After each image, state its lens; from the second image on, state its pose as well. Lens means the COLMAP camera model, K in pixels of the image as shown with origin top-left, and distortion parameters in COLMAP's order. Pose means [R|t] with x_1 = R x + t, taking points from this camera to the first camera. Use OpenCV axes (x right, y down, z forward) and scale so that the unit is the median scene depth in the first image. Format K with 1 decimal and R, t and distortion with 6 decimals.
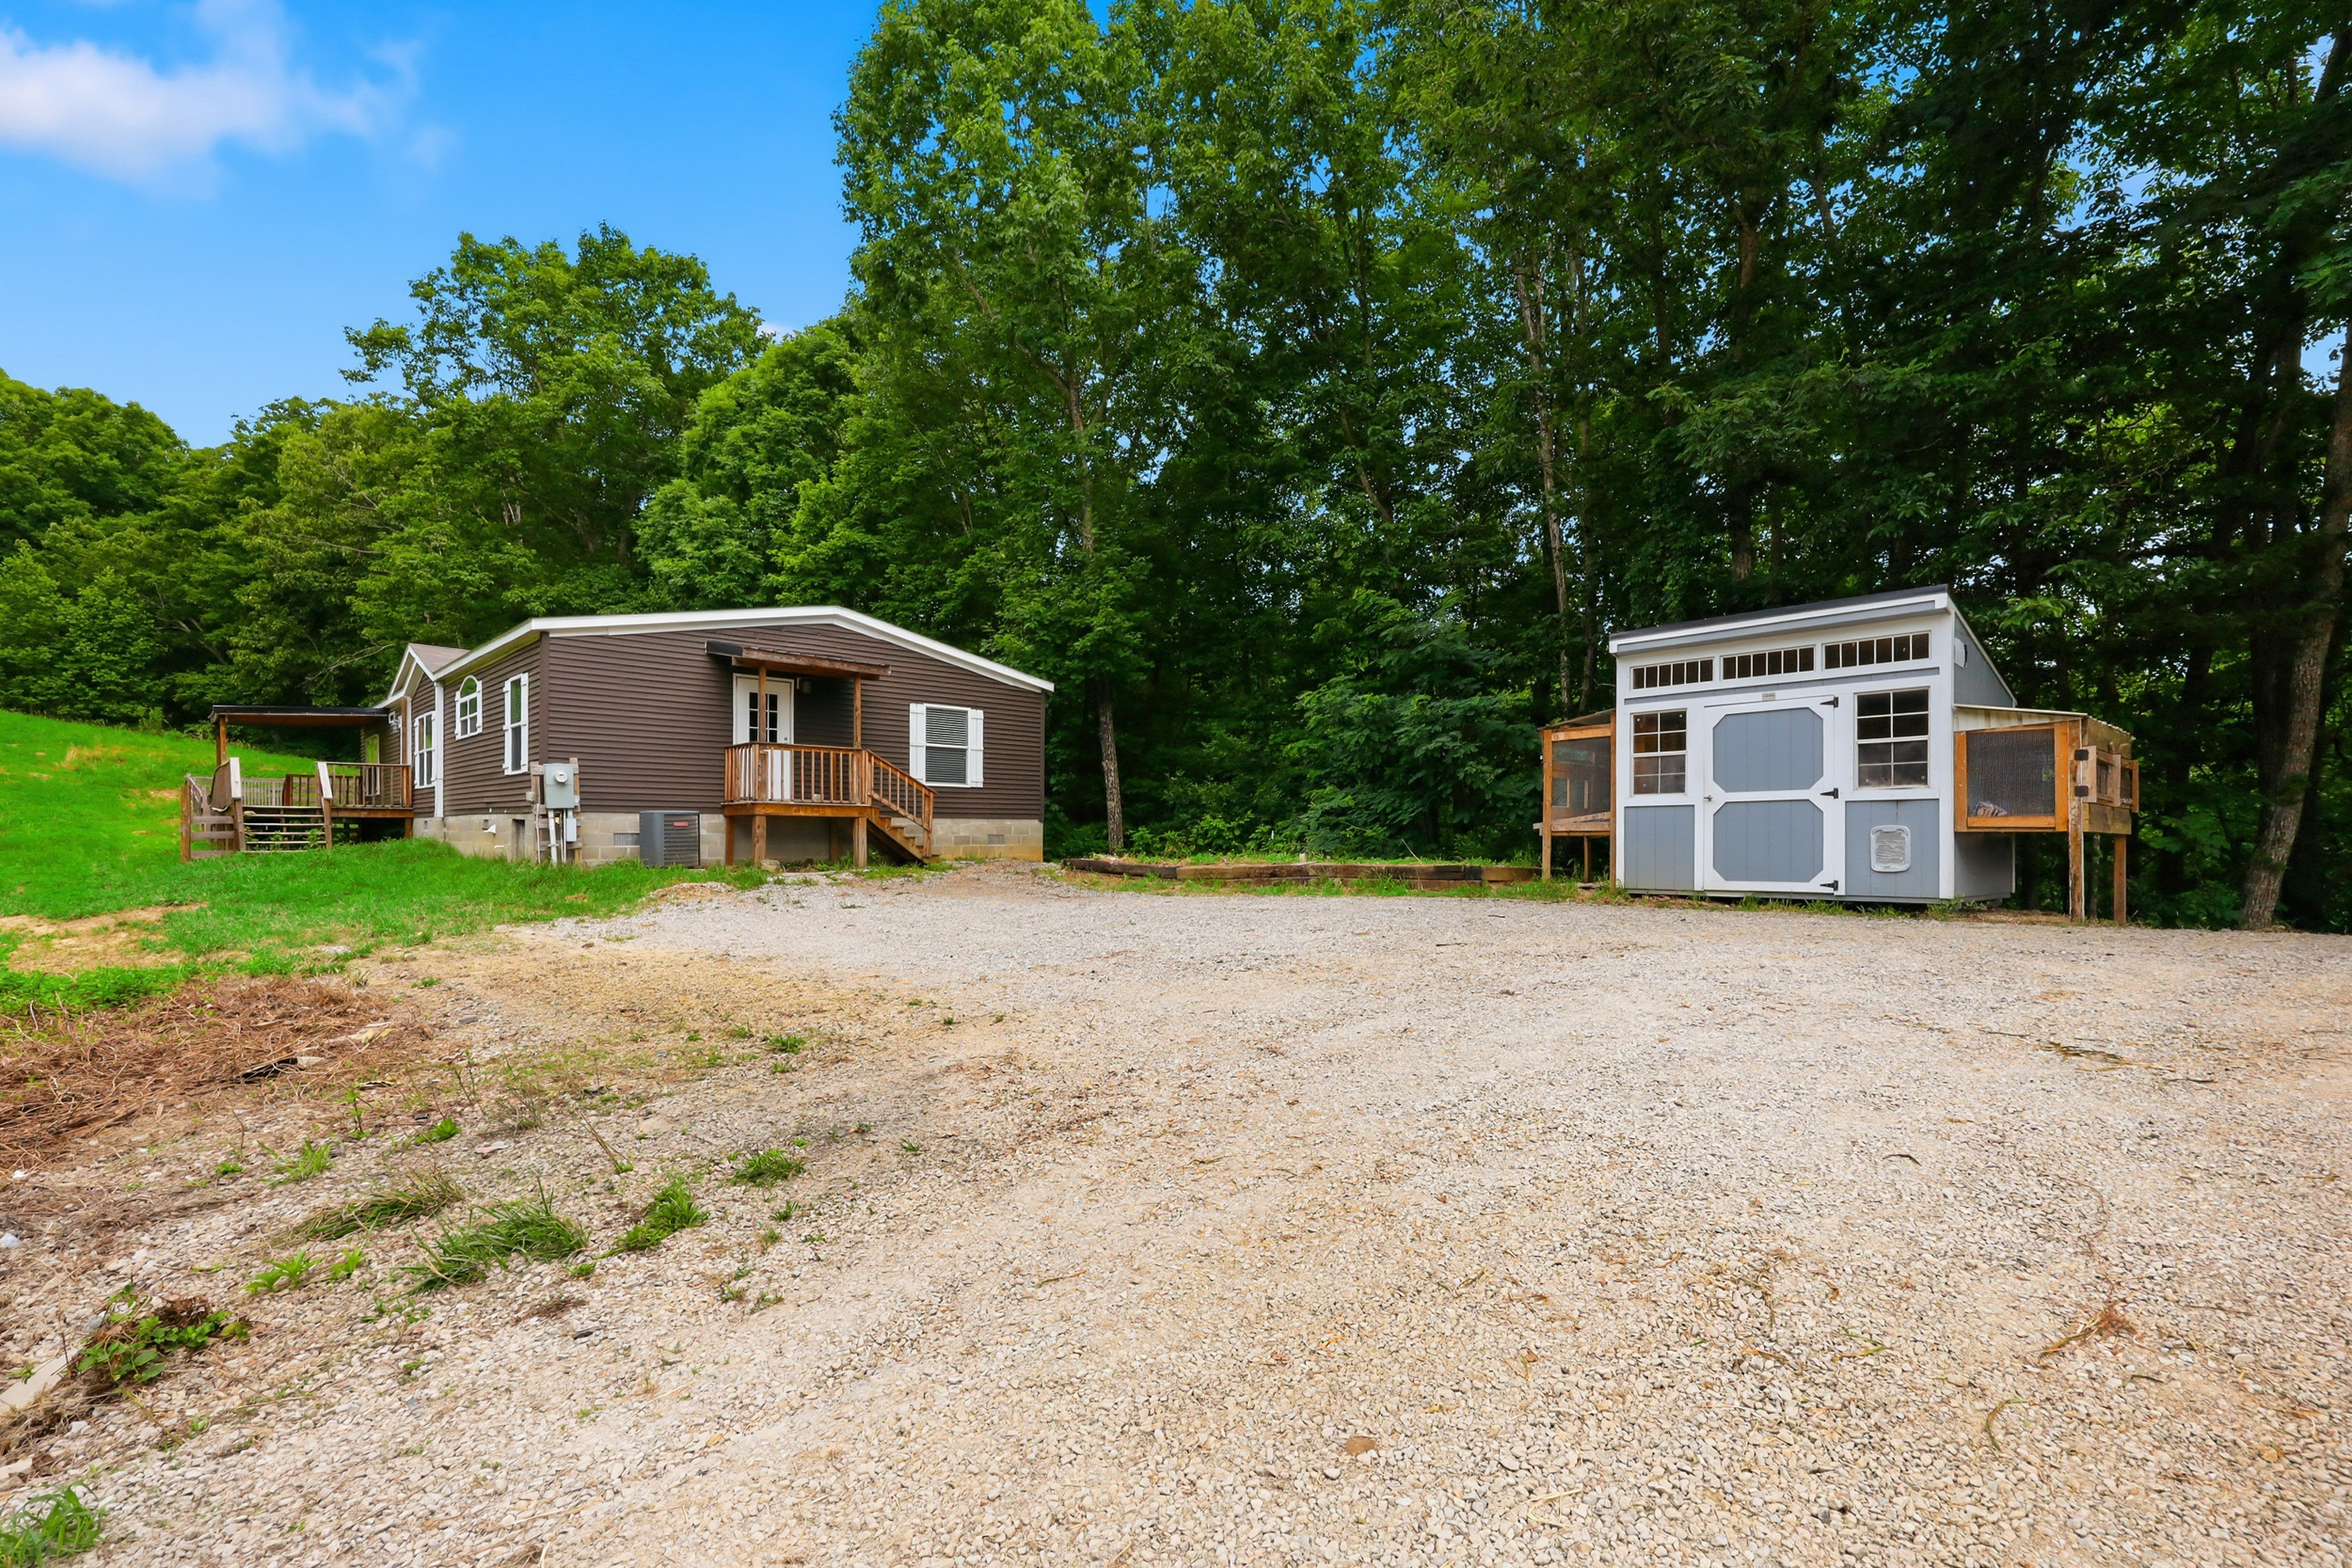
lens RADIAL K [[1100.3, 0, 1172.8], [0, 1100.3, 844.2], [0, 0, 1]] dist [0.000435, 0.000013]
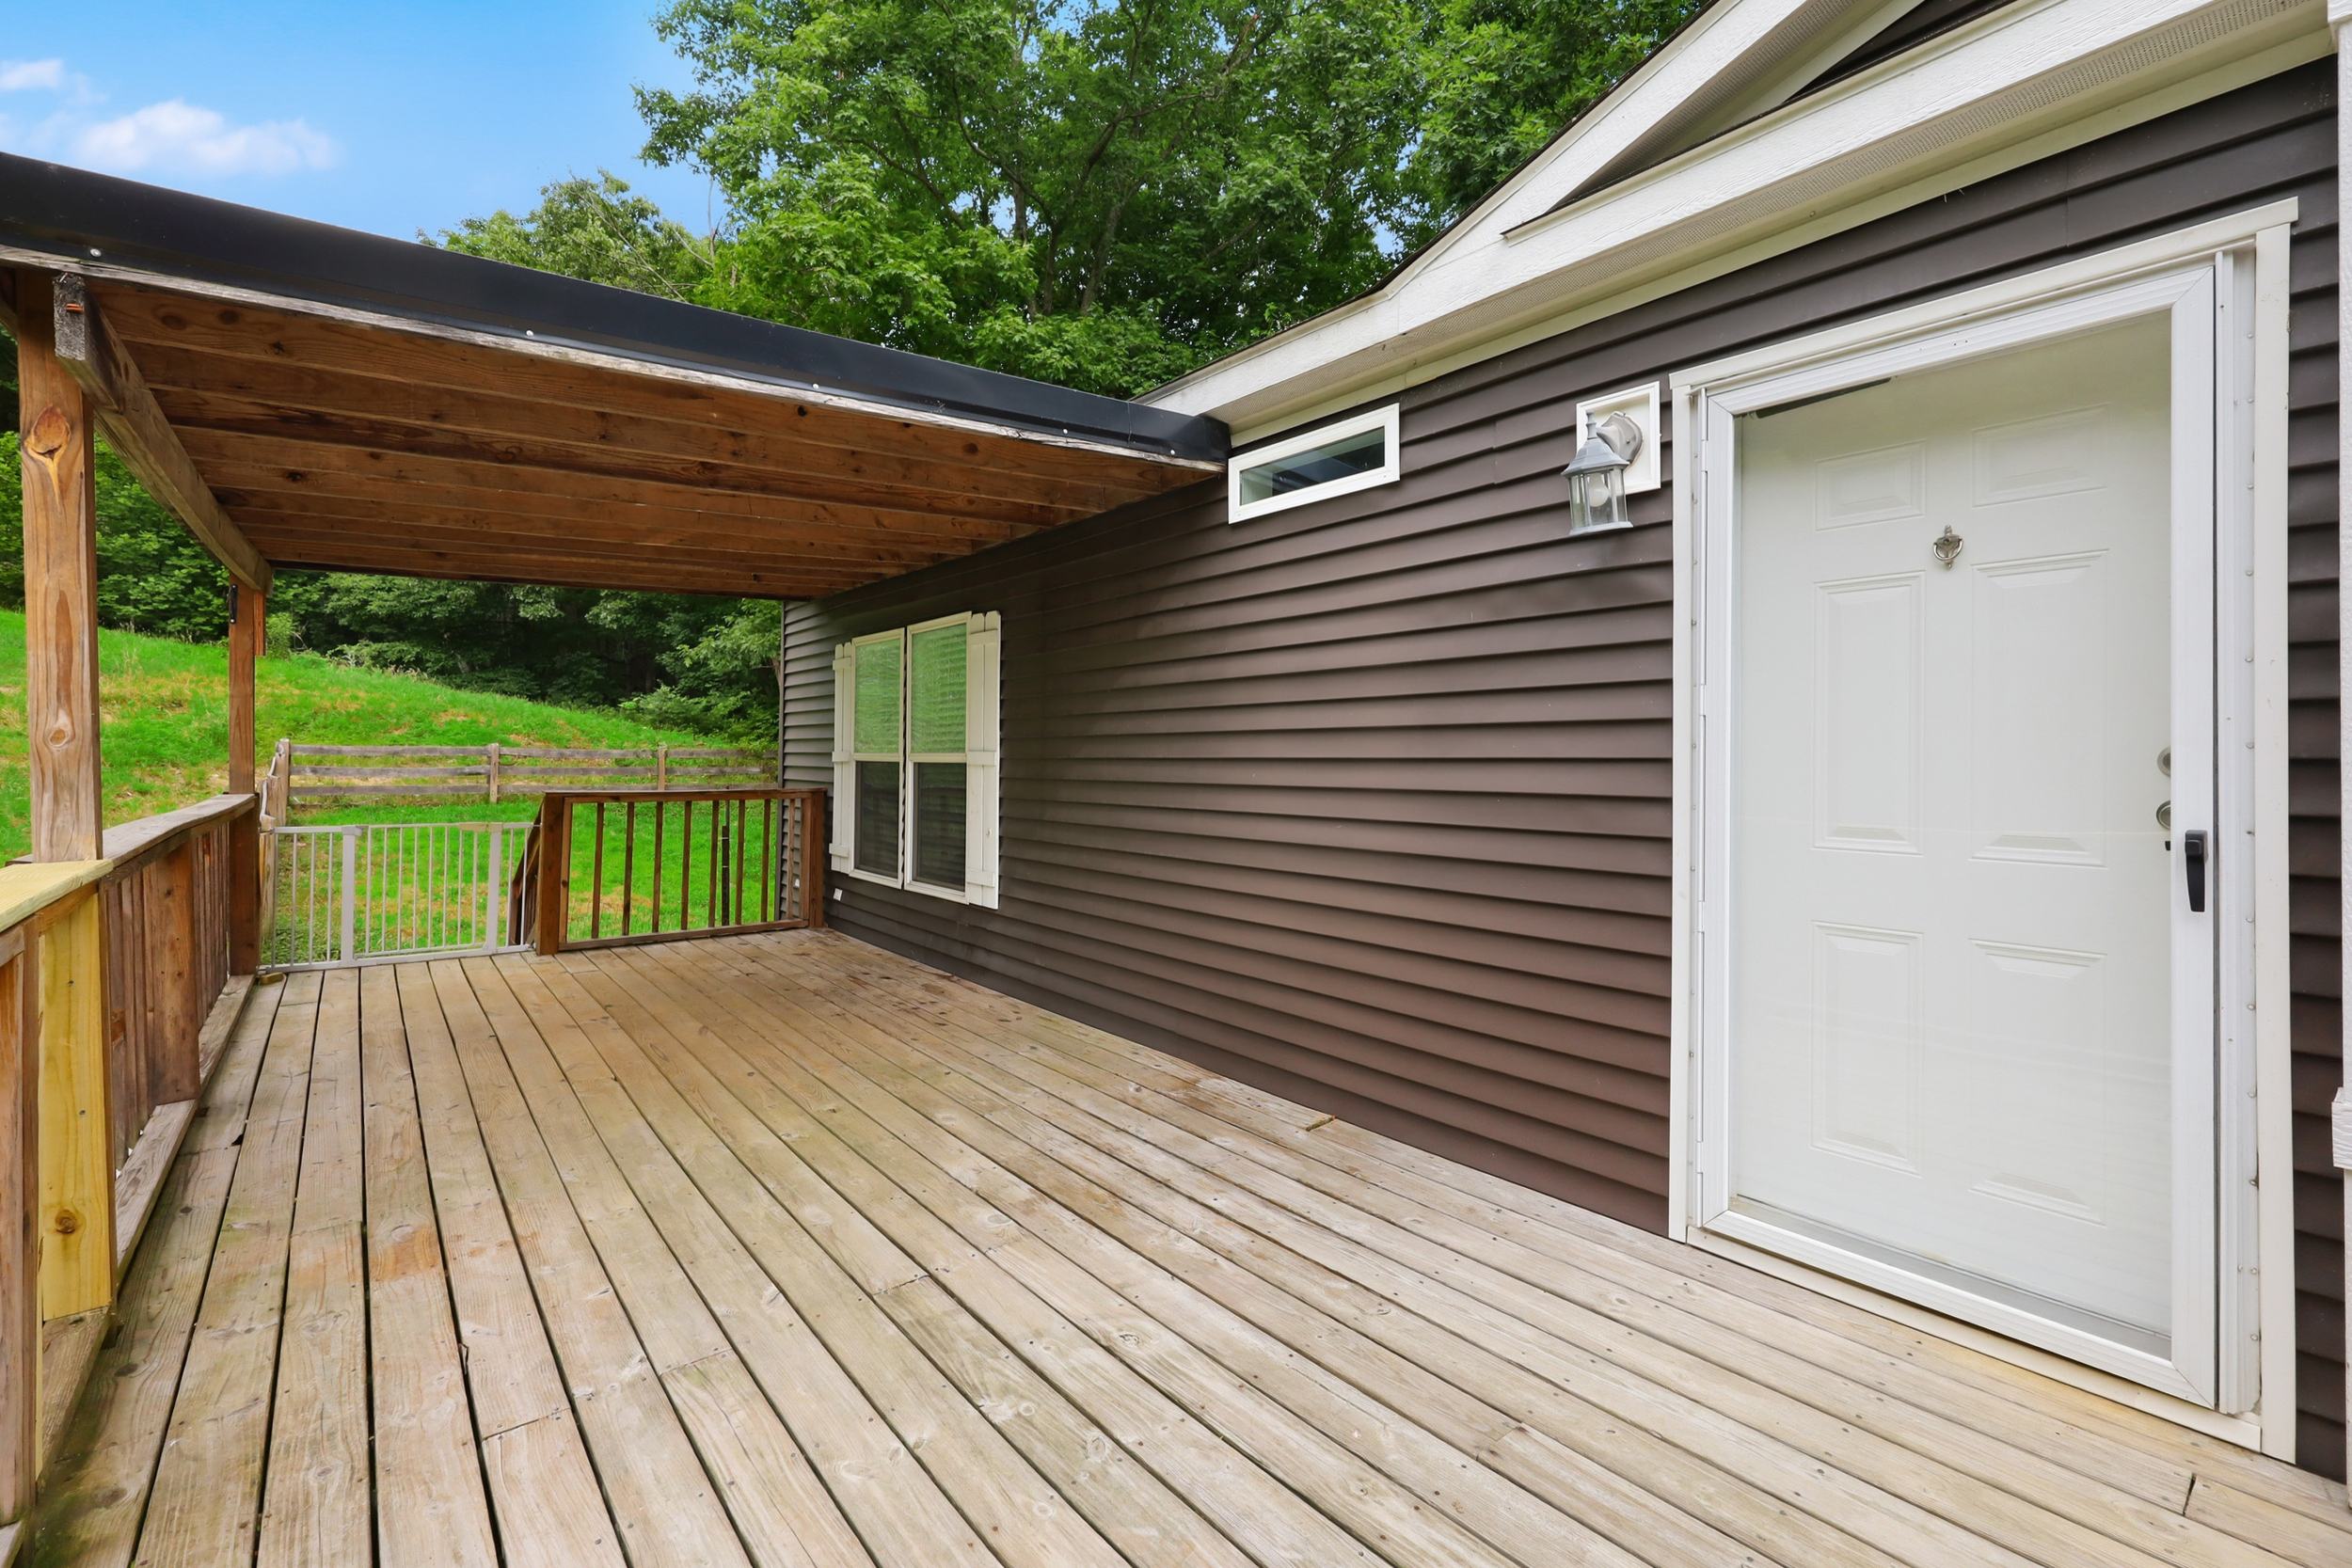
lens RADIAL K [[1007.3, 0, 1181.3], [0, 1007.3, 743.4], [0, 0, 1]] dist [0.001459, 0.000194]
pose [[0.998209, 0.005843, -0.059537, -0.641394], [-0.007347, 0.999659, -0.025070, -0.068266], [0.059370, 0.025463, 0.997911, 0.775926]]
